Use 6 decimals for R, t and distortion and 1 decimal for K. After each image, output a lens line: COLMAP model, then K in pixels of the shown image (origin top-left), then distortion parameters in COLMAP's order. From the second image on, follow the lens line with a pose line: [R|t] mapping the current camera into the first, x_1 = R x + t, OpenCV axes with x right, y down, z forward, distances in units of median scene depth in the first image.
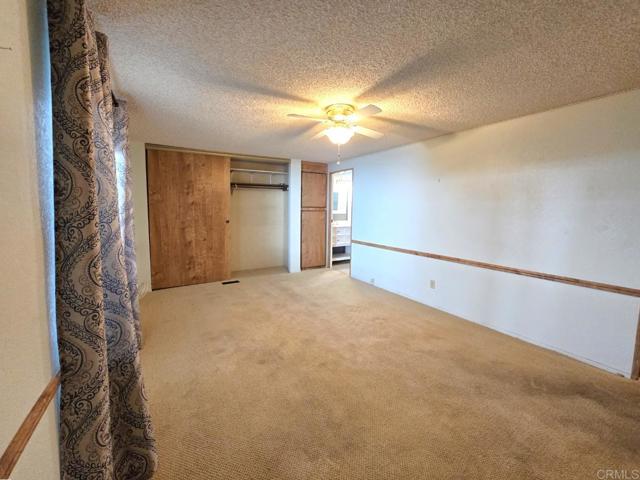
lens RADIAL K [[266.3, 0, 316.1], [0, 266.3, 236.0], [0, 0, 1]] dist [-0.010189, 0.001931]
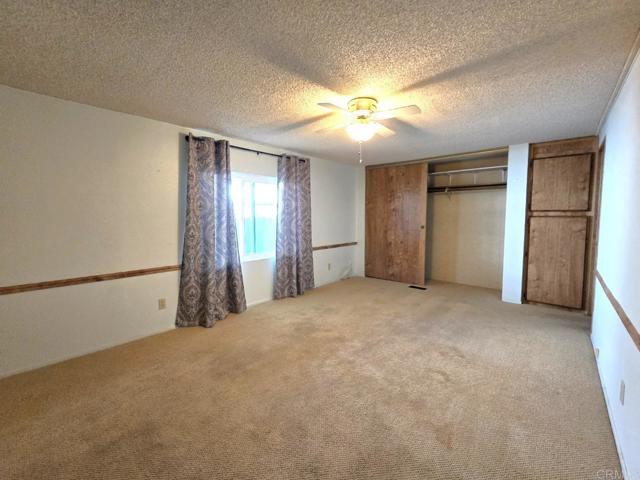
lens RADIAL K [[266.3, 0, 315.5], [0, 266.3, 241.3], [0, 0, 1]] dist [-0.010189, 0.001931]
pose [[0.298618, 0.085127, -0.950569, 0.515118], [-0.097738, 0.993505, 0.058268, -0.020276], [0.949355, 0.075506, 0.304999, 0.324183]]
